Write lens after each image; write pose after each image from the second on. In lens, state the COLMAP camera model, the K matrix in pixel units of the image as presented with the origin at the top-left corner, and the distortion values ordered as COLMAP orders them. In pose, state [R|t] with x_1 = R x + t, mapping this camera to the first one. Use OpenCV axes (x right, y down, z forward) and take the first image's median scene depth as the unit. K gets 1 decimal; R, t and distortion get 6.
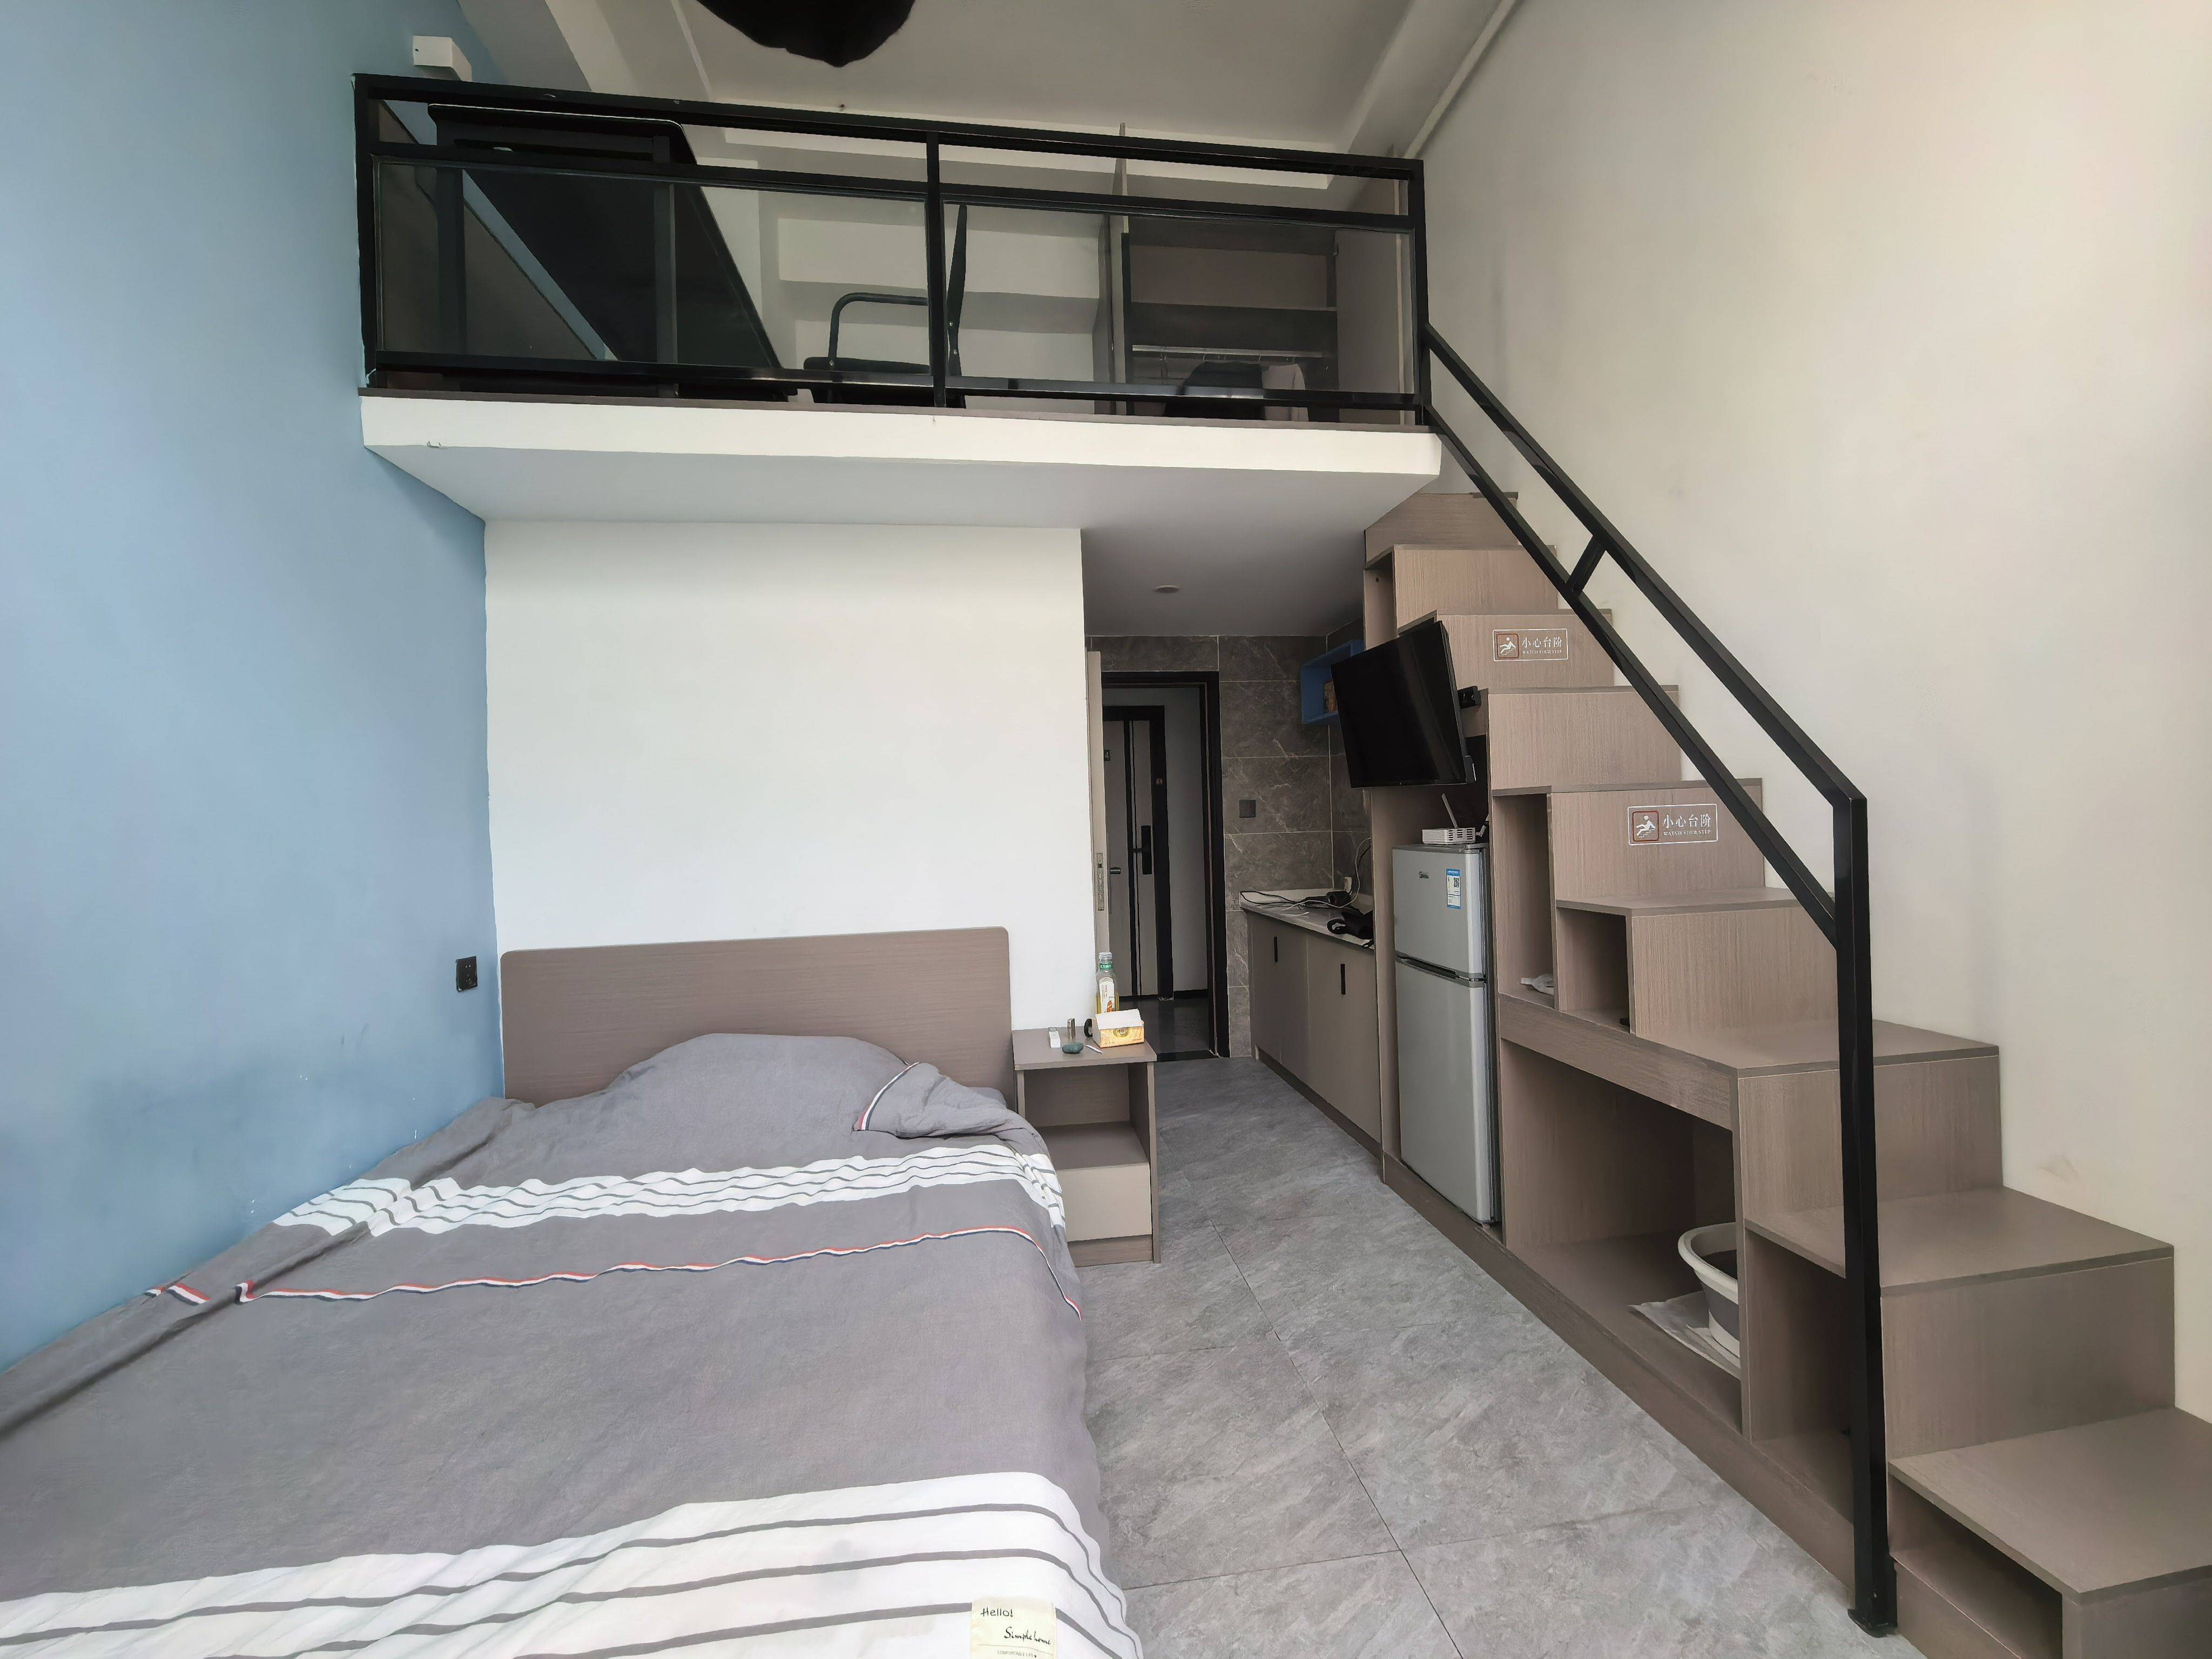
lens RADIAL K [[863.6, 0, 1094.6], [0, 863.6, 832.8], [0, 0, 1]] dist [0.003391, 0.000223]
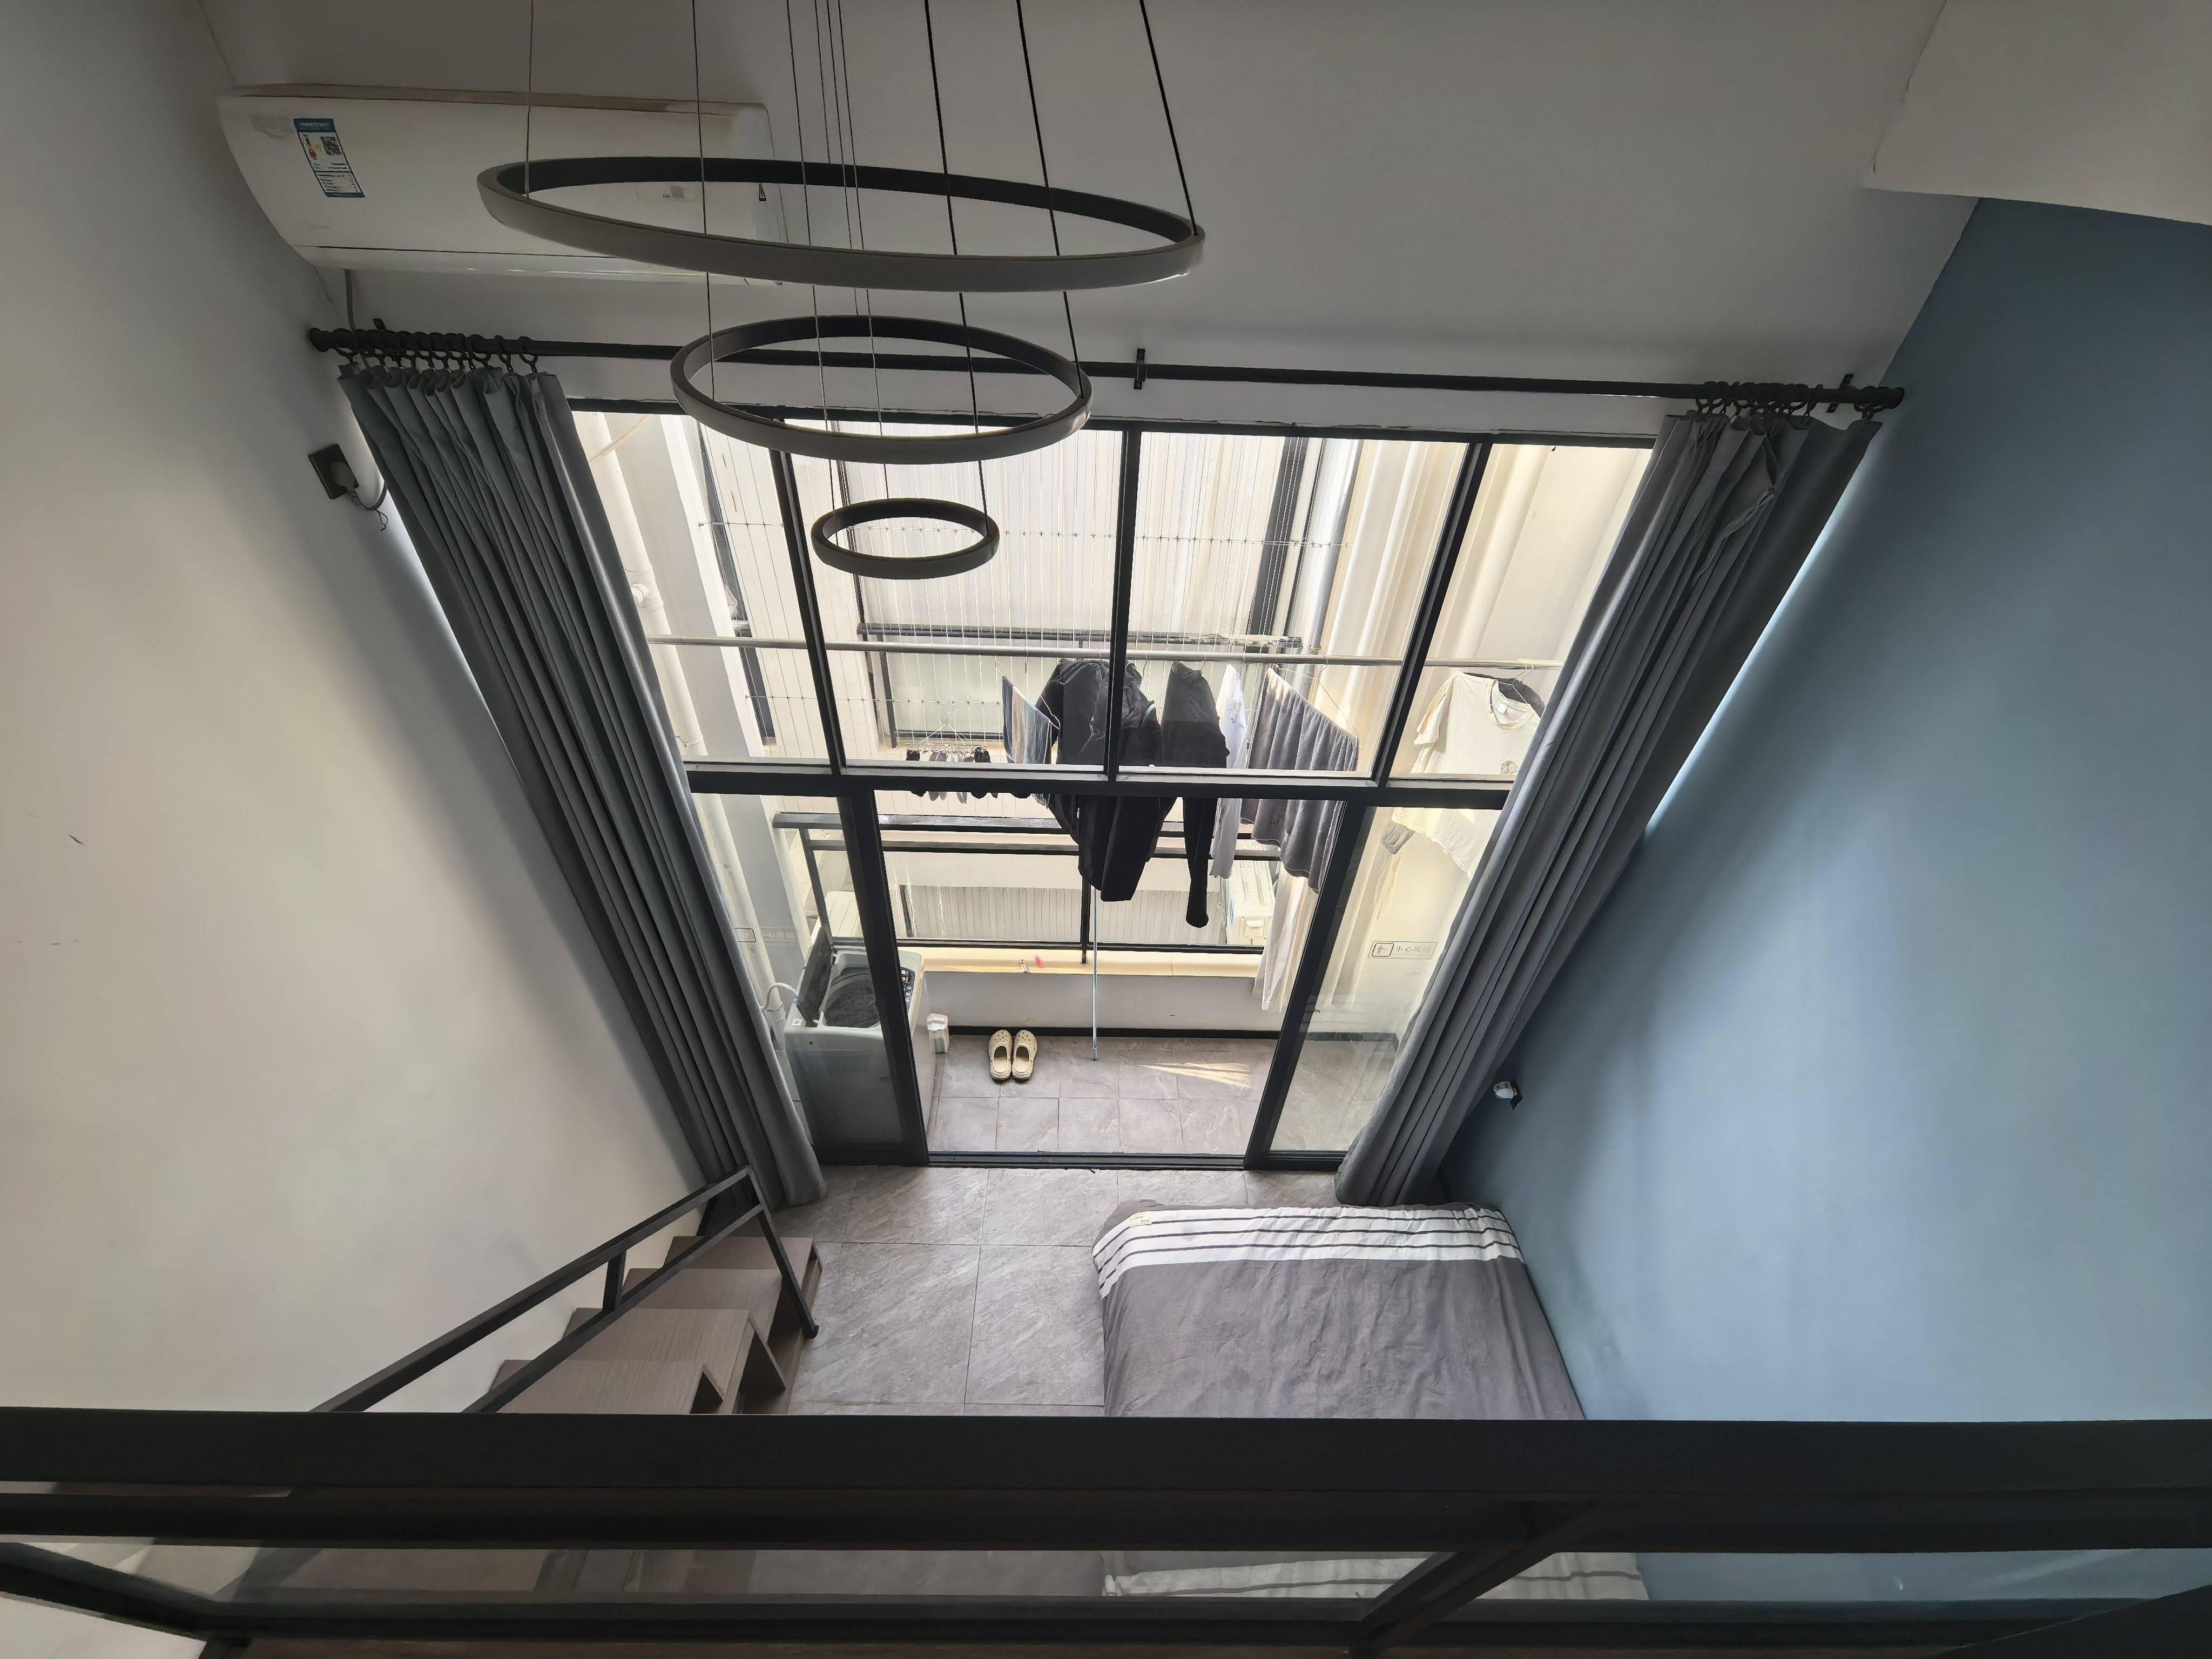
lens RADIAL K [[863.6, 0, 1094.6], [0, 863.6, 832.8], [0, 0, 1]] dist [0.003391, 0.000223]
pose [[-0.991172, -0.086404, 0.100557, -0.062446], [-0.000640, 0.761573, 0.648078, -1.413908], [-0.132578, 0.642293, -0.754906, 1.376522]]
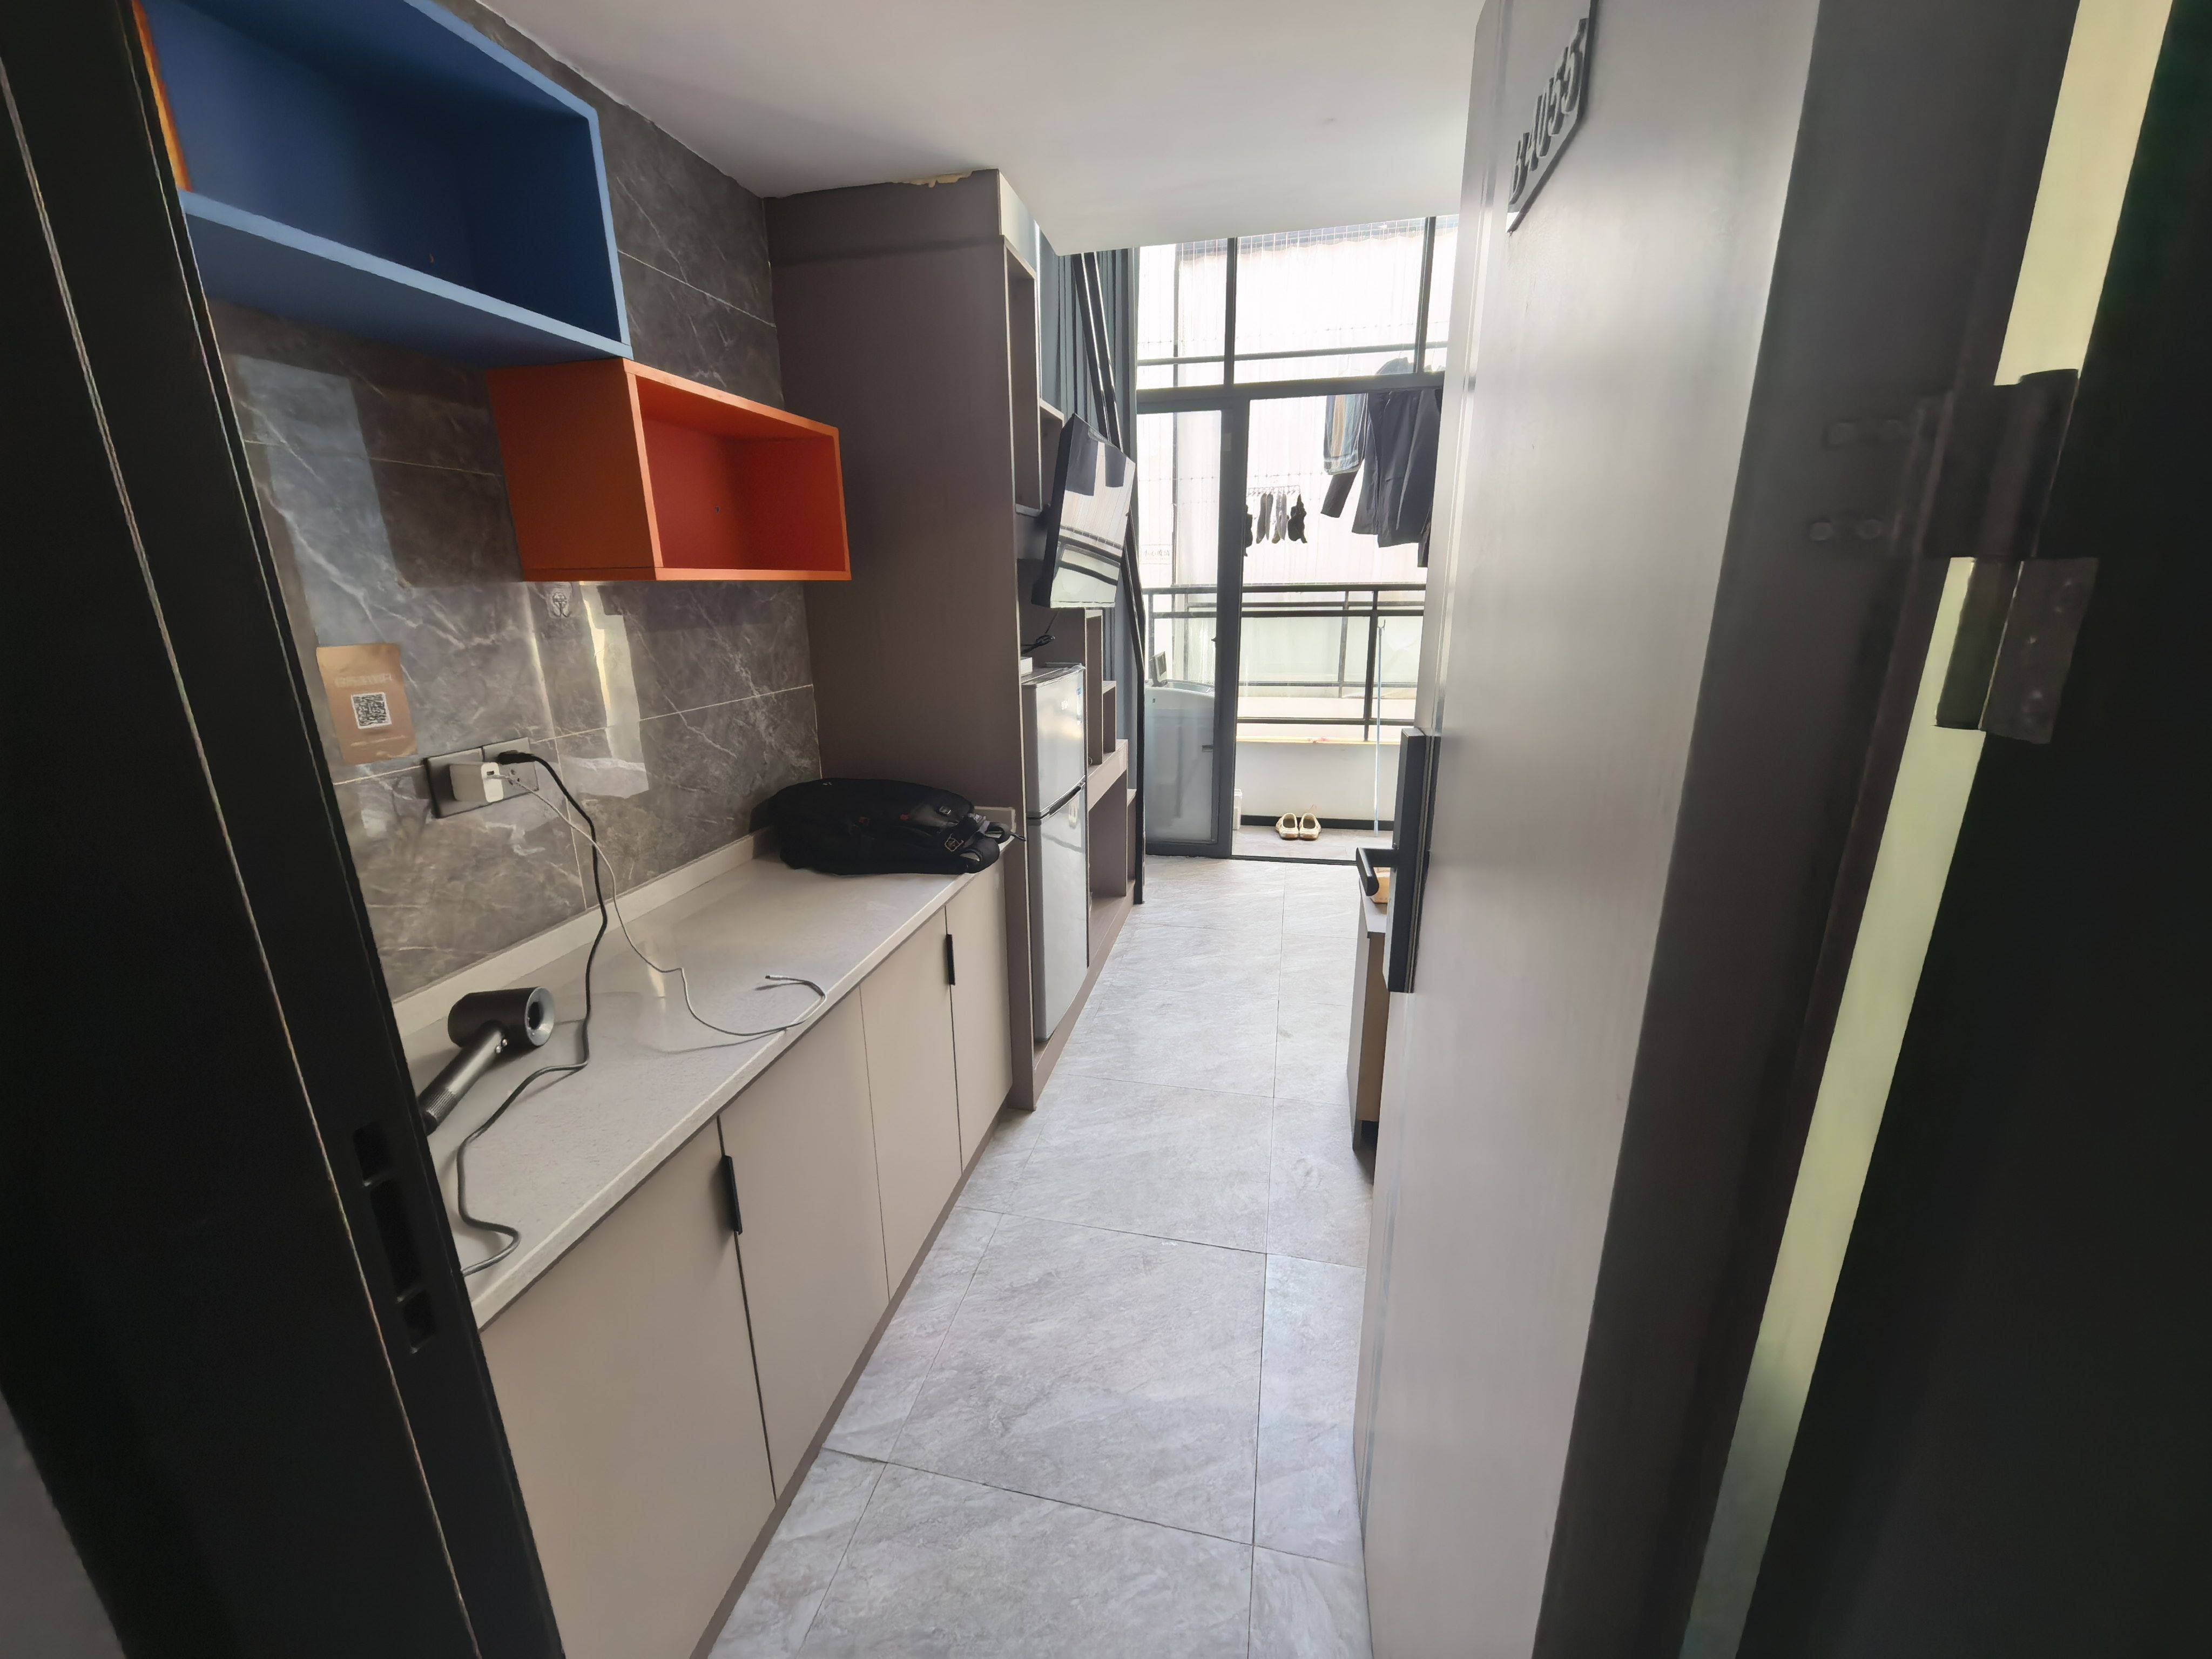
lens RADIAL K [[868.8, 0, 1106.0], [0, 868.8, 829.5], [0, 0, 1]] dist [0.076674, 0.000041]
pose [[-0.941617, -0.051807, 0.332675, 0.014434], [0.043904, 0.960760, 0.273886, -0.117655], [-0.333810, 0.272502, -0.902393, 2.681066]]
